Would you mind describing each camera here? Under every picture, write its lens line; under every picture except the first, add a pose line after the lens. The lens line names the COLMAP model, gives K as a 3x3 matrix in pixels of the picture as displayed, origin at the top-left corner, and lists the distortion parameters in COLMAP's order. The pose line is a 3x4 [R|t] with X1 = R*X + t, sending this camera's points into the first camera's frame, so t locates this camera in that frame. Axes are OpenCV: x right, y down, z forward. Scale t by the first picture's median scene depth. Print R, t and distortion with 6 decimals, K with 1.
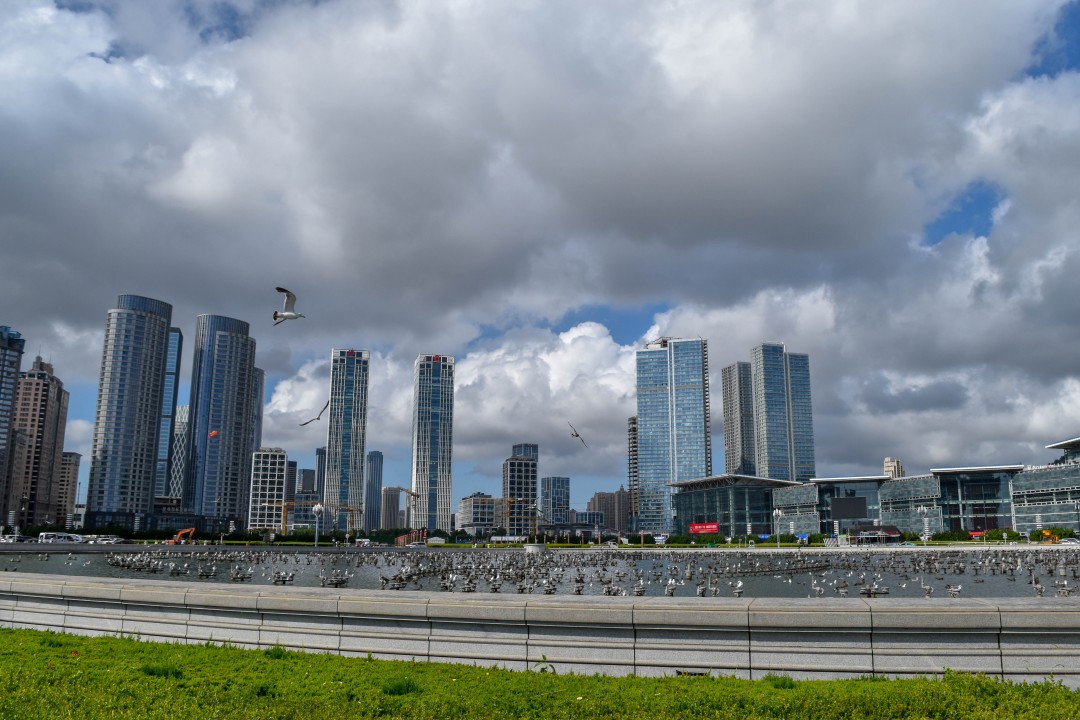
lens RADIAL K [[869.6, 0, 540.0], [0, 869.6, 360.0], [0, 0, 1]] dist [-0.083344, 0.021199]
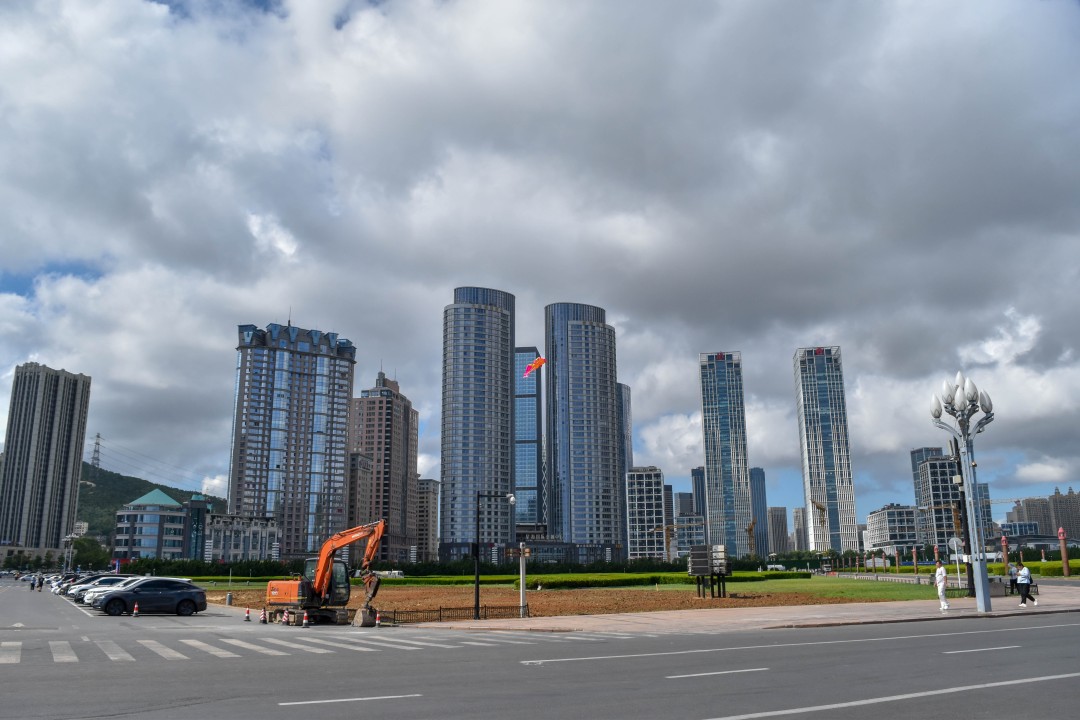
lens RADIAL K [[869.6, 0, 540.0], [0, 869.6, 360.0], [0, 0, 1]] dist [-0.083344, 0.021199]
pose [[0.912384, -0.114009, -0.393138, -0.045629], [0.101876, 0.993454, -0.051668, 0.027906], [0.396455, 0.007090, 0.918027, 0.133251]]
